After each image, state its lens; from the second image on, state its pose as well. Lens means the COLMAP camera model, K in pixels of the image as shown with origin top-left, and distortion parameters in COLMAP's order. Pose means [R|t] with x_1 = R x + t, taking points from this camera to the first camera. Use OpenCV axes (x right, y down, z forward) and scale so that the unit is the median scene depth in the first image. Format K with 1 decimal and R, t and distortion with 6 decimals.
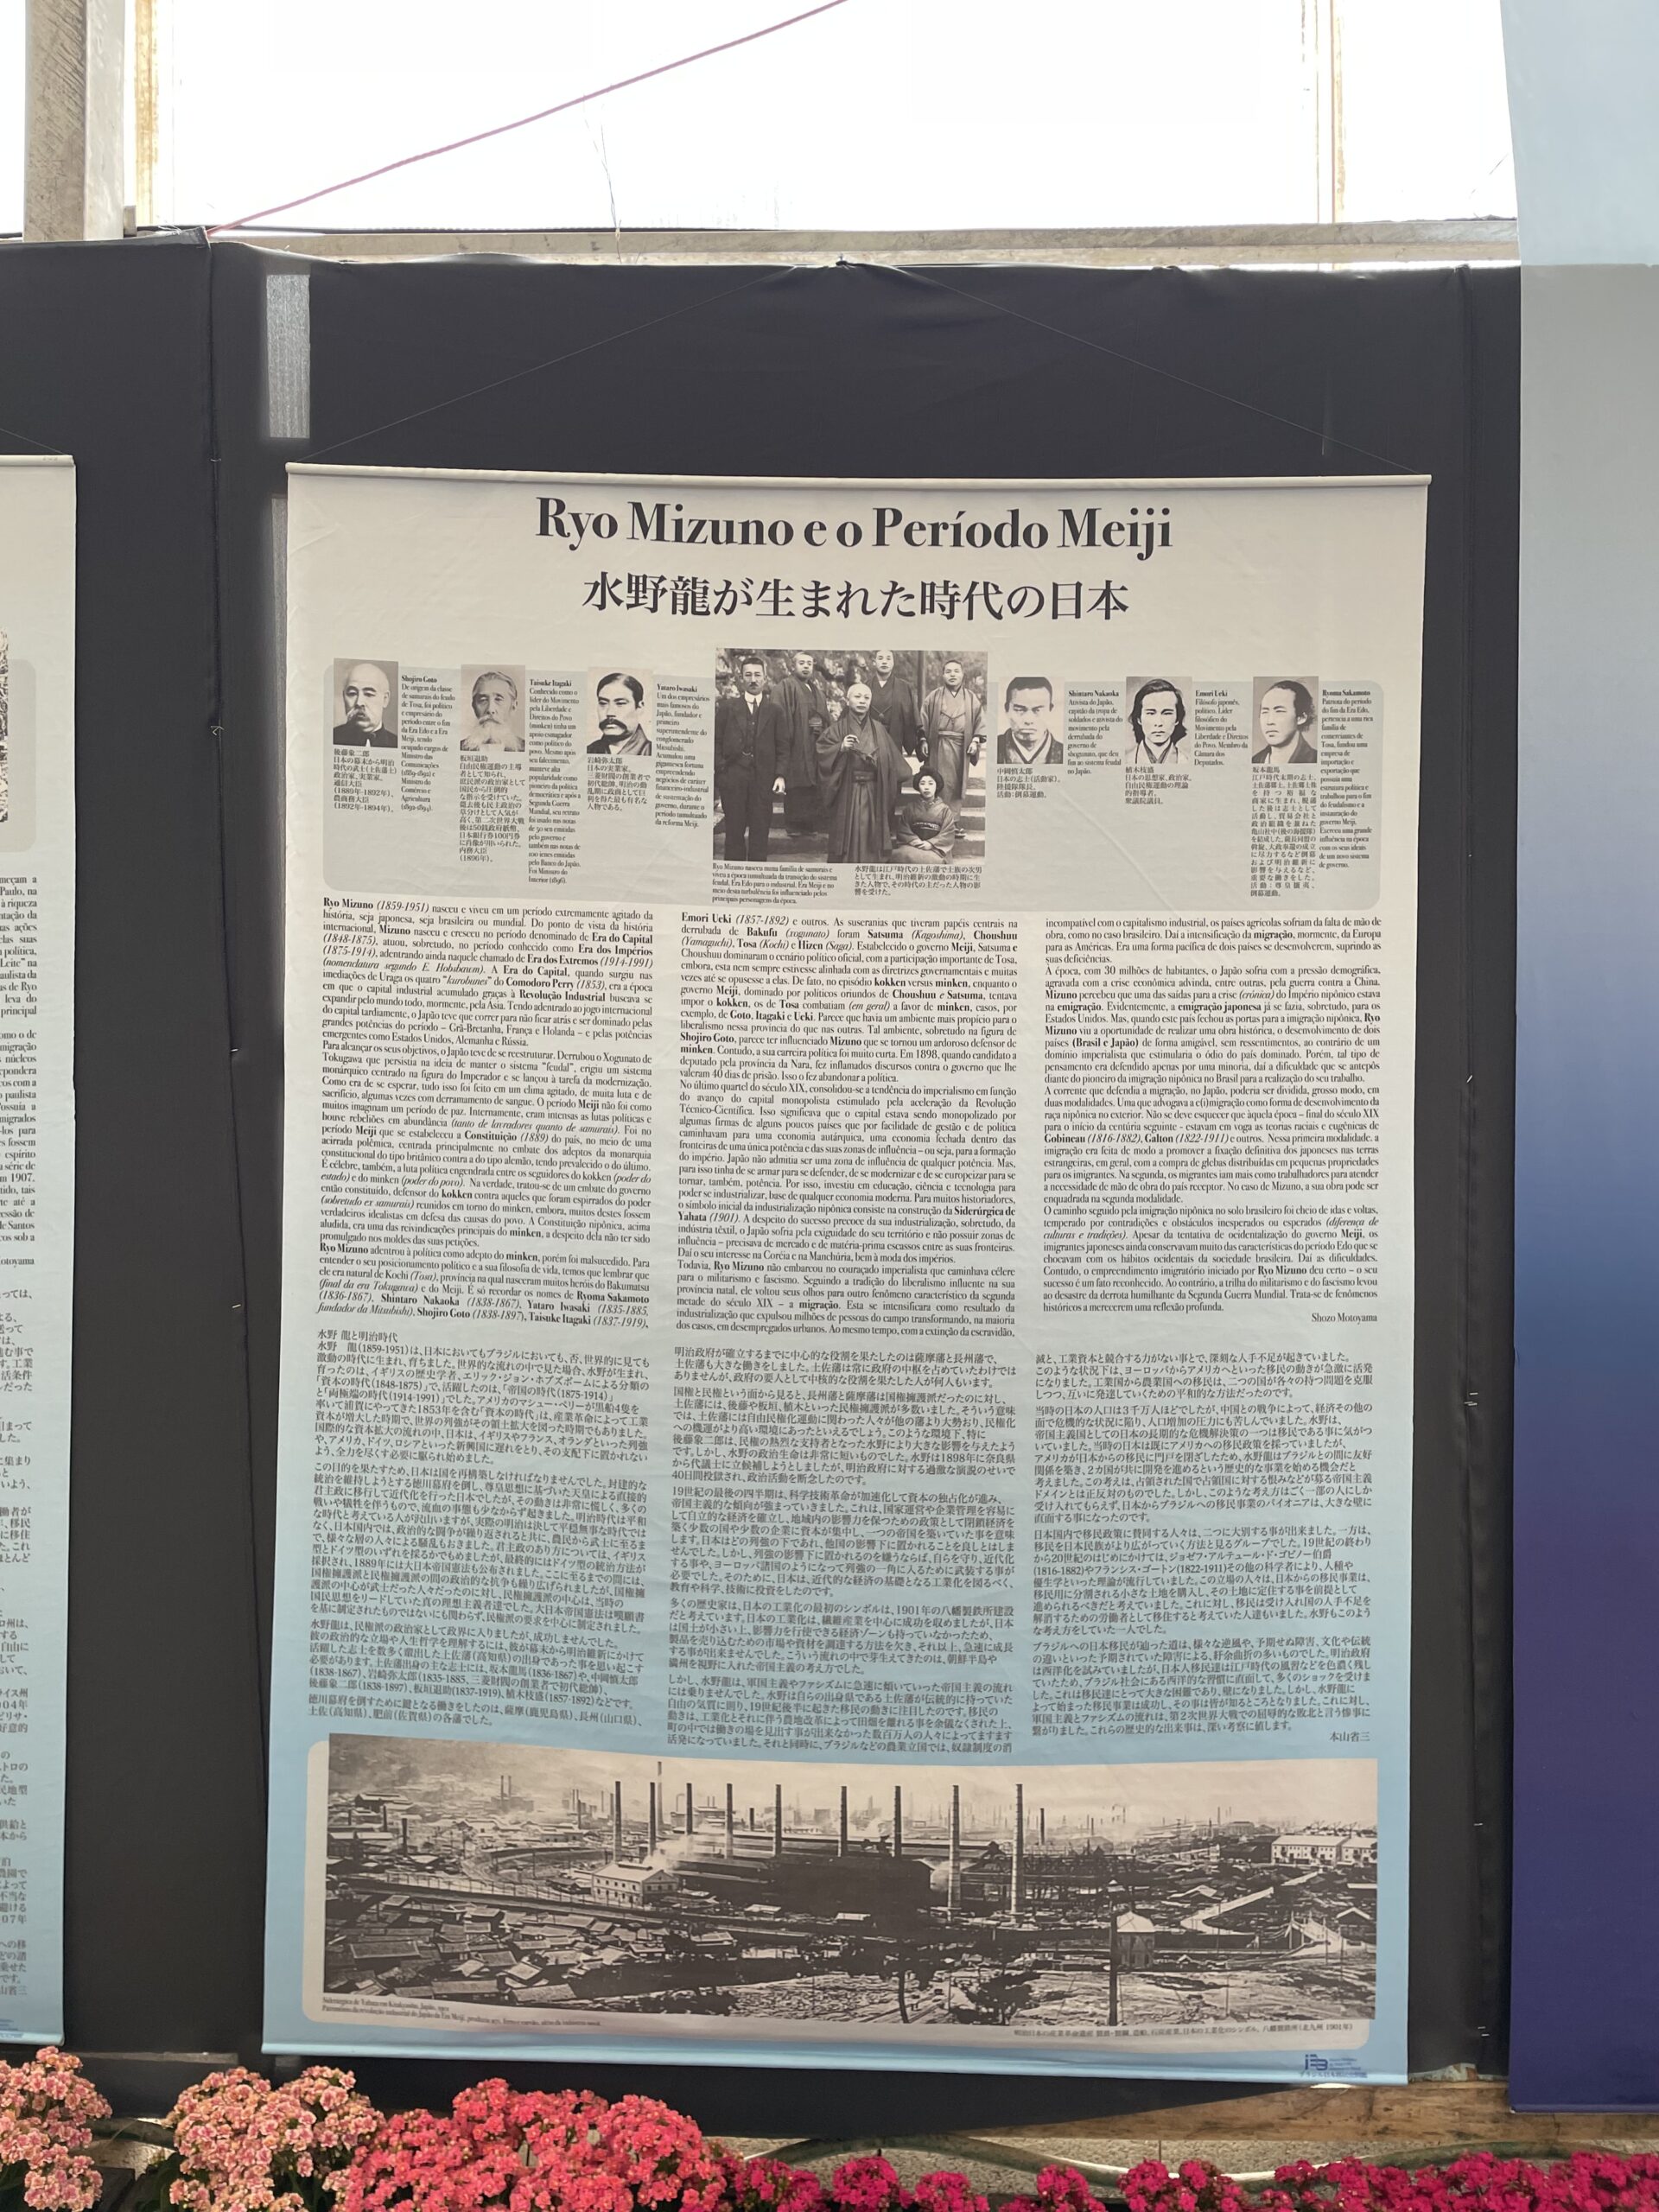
lens RADIAL K [[1676.1, 0, 820.7], [0, 1676.1, 1083.6], [0, 0, 1]] dist [0.077049, -0.103934]
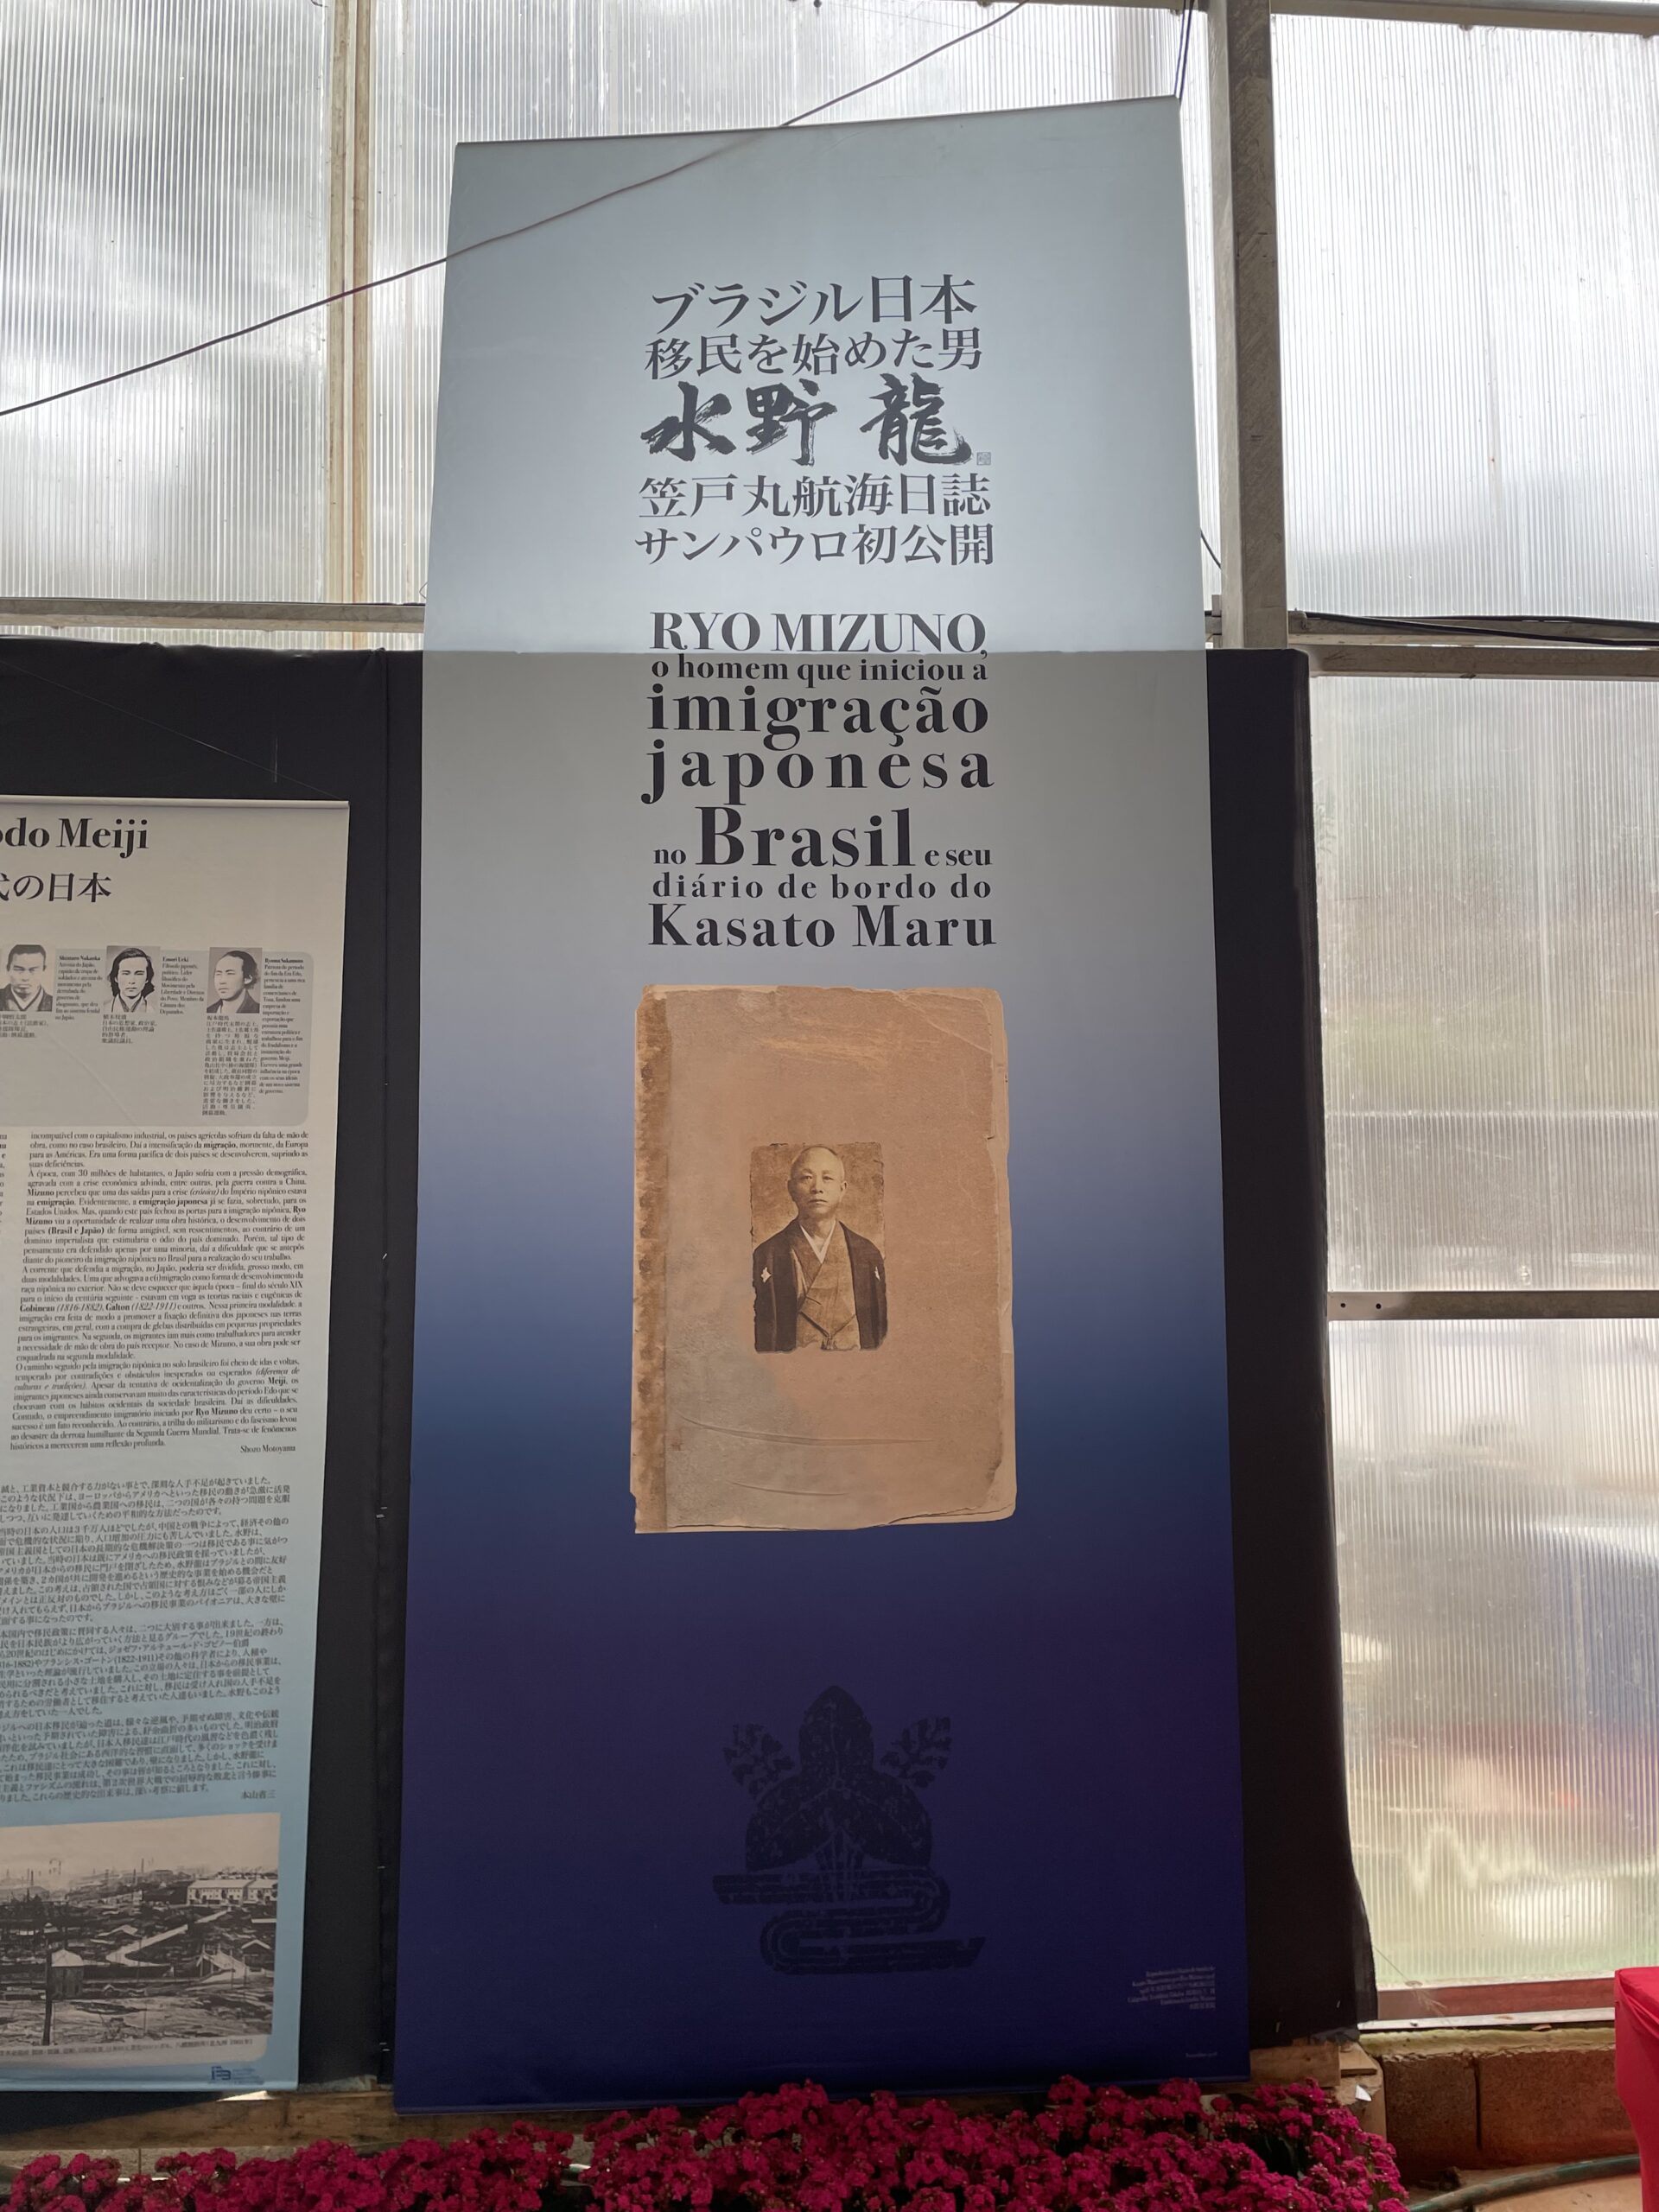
lens RADIAL K [[1676.1, 0, 874.2], [0, 1676.1, 1053.6], [0, 0, 1]] dist [0.077049, -0.103934]
pose [[0.995996, 0.003797, 0.089316, 0.649477], [0.006295, 0.993639, -0.112437, -0.009512], [-0.089174, 0.112549, 0.989637, -0.326959]]
